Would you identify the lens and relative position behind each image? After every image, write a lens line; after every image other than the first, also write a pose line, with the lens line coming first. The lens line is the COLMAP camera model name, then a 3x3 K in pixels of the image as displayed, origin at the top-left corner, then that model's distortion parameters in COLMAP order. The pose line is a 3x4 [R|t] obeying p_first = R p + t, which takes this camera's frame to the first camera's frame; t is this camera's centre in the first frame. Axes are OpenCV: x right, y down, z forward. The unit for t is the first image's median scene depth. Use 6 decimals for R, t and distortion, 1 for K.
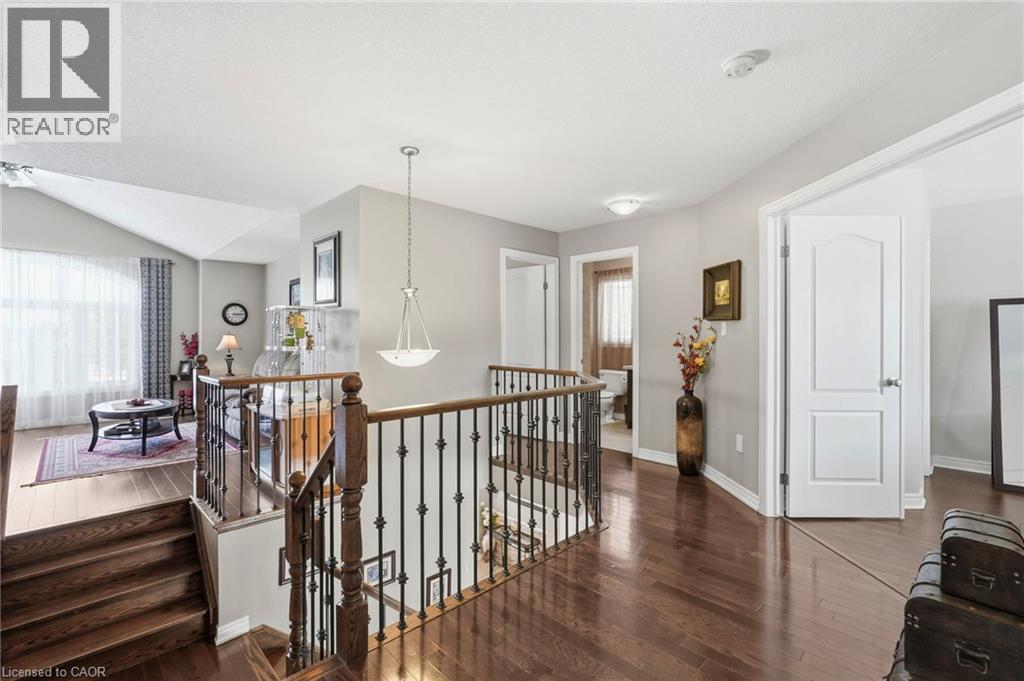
lens RADIAL K [[444.4, 0, 512.0], [0, 444.4, 340.5], [0, 0, 1]] dist [0.027930, 0.000104]
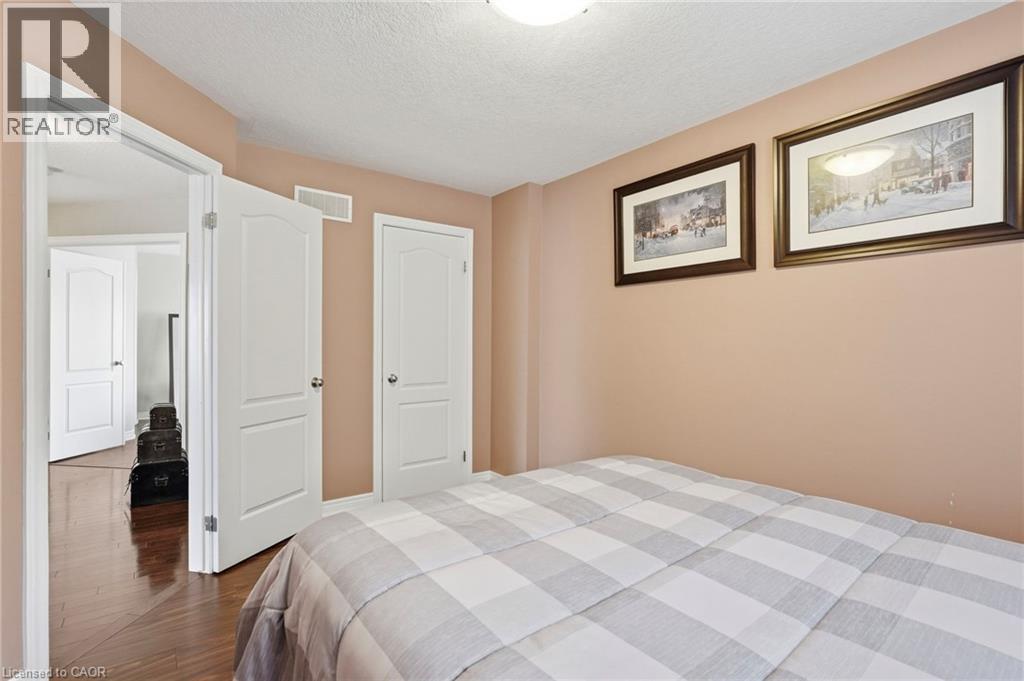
lens RADIAL K [[454.5, 0, 512.0], [0, 454.5, 340.5], [0, 0, 1]] dist [-0.000760, 0.000418]
pose [[0.120880, 0.001923, 0.992665, -0.610388], [0.008059, 0.999963, -0.002918, 0.028344], [-0.992634, 0.008353, 0.120860, -0.599991]]
